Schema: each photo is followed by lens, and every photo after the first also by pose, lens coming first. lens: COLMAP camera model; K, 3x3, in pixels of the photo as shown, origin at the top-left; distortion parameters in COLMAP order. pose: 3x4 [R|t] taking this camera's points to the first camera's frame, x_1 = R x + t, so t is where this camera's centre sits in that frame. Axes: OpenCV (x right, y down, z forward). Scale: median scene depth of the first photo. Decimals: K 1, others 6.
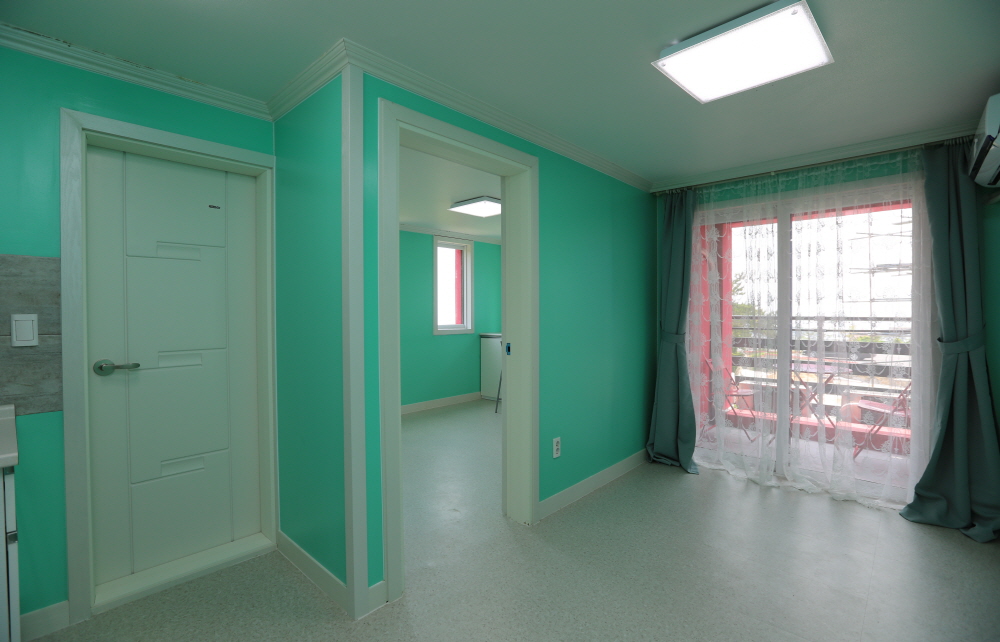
lens RADIAL K [[456.9, 0, 500.0], [0, 456.9, 321.0], [0, 0, 1]] dist [-0.044344, 0.017673]
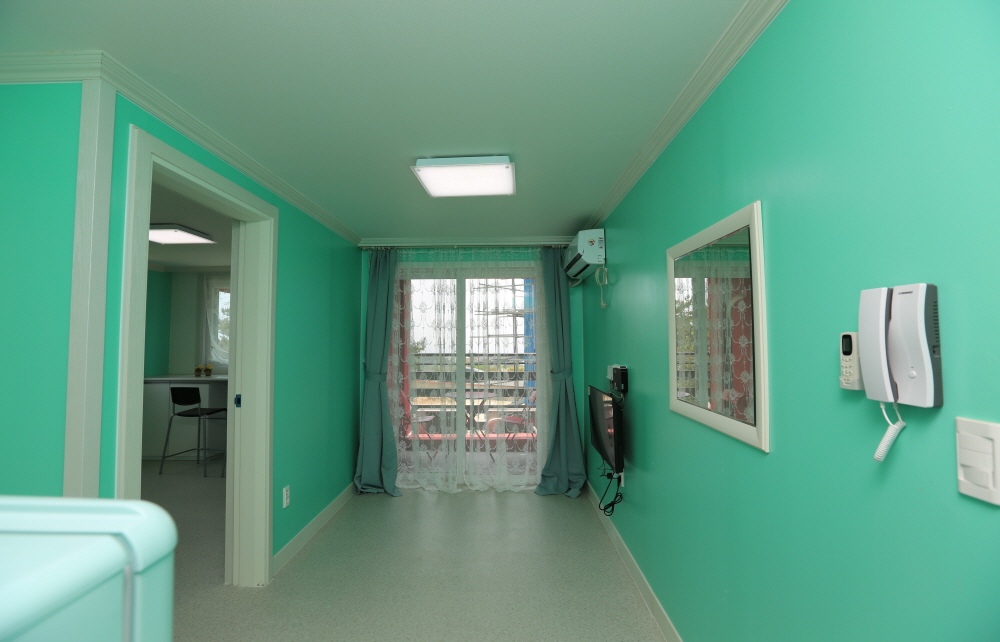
lens RADIAL K [[452.7, 0, 503.6], [0, 452.7, 319.3], [0, 0, 1]] dist [-0.063509, 0.022025]
pose [[0.740125, 0.033651, 0.671627, -0.154131], [0.015811, 0.997600, -0.067406, -0.028981], [-0.672283, 0.060508, 0.737817, -0.041505]]
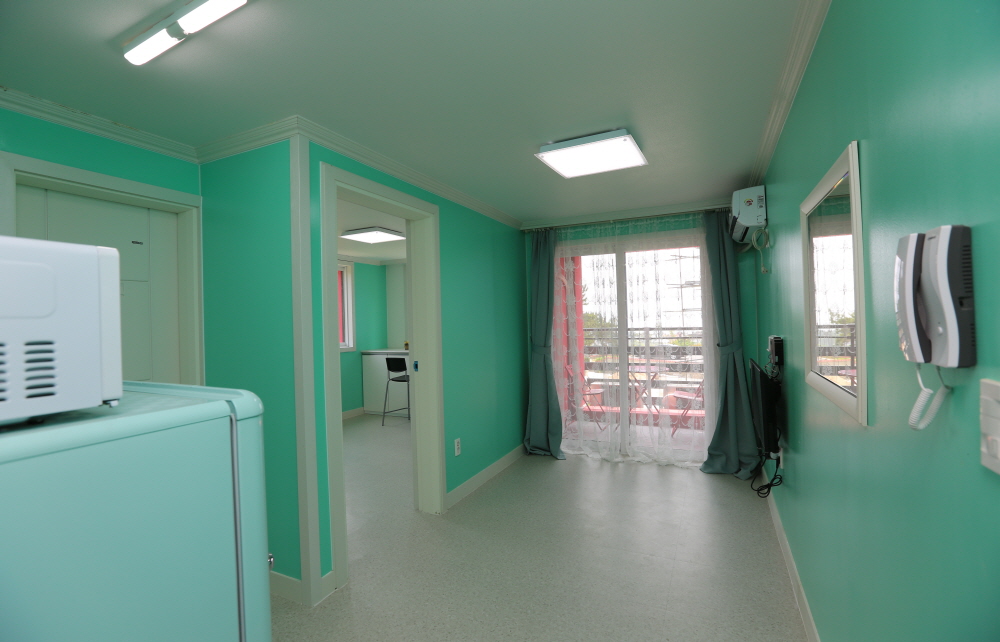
lens RADIAL K [[452.7, 0, 503.6], [0, 452.7, 319.3], [0, 0, 1]] dist [-0.063509, 0.022025]
pose [[0.951710, -0.018440, 0.306445, -0.095945], [0.027596, 0.999292, -0.025574, -0.018561], [-0.305757, 0.032796, 0.951545, -0.137533]]
